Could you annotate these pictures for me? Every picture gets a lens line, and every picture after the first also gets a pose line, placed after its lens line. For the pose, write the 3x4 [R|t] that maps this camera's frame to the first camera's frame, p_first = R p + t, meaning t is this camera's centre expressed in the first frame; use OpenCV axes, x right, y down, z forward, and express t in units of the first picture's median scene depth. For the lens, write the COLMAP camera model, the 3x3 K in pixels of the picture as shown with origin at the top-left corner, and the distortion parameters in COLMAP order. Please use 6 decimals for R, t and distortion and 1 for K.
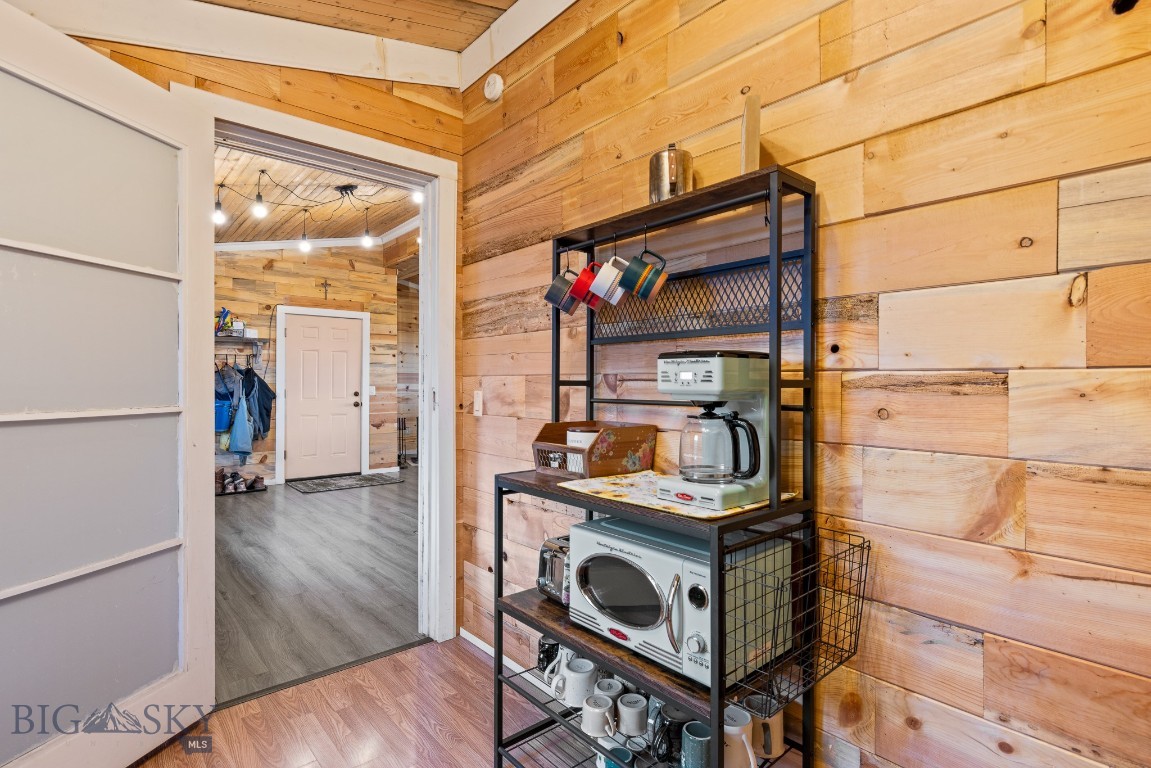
lens RADIAL K [[566.0, 0, 574.9], [0, 566.0, 383.2], [0, 0, 1]] dist [-0.003888, -0.000289]
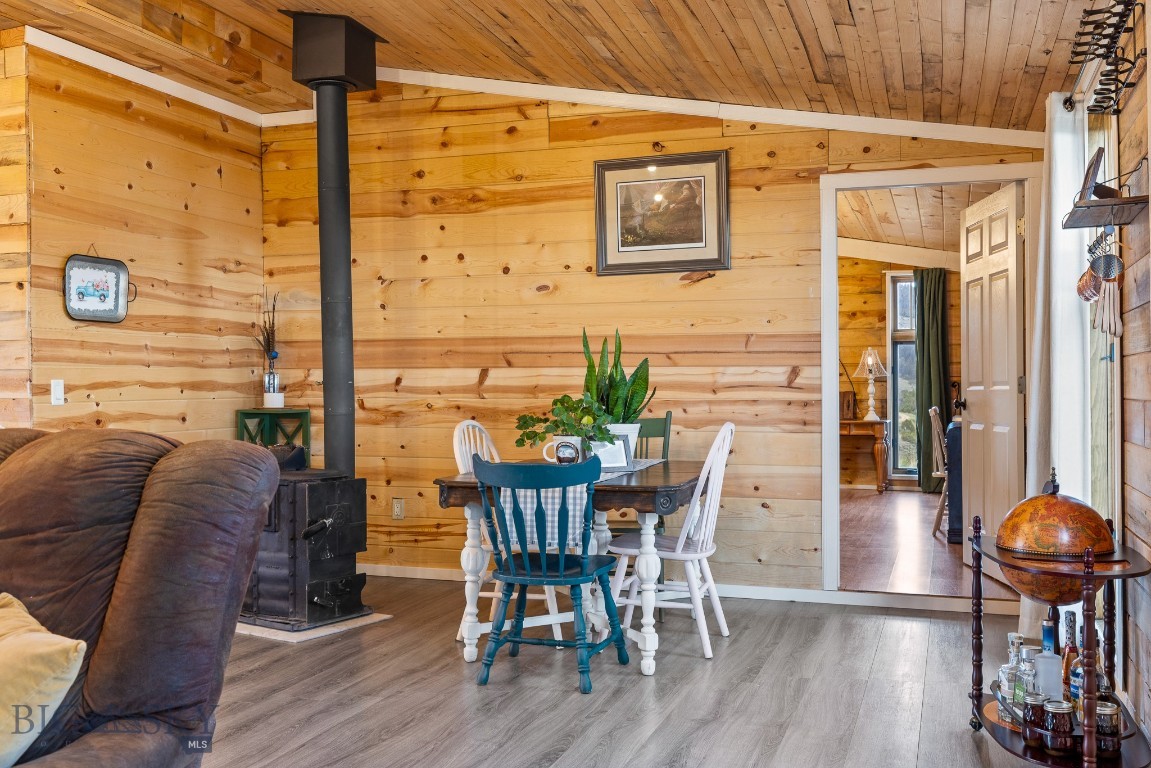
lens RADIAL K [[1102.0, 0, 577.8], [0, 1102.0, 381.4], [0, 0, 1]] dist [0.019004, 0.000000]
pose [[0.505887, -0.005444, -0.862583, 0.425965], [0.009112, 0.999958, -0.000967, 0.012545], [0.862552, -0.007370, 0.505915, 0.974207]]
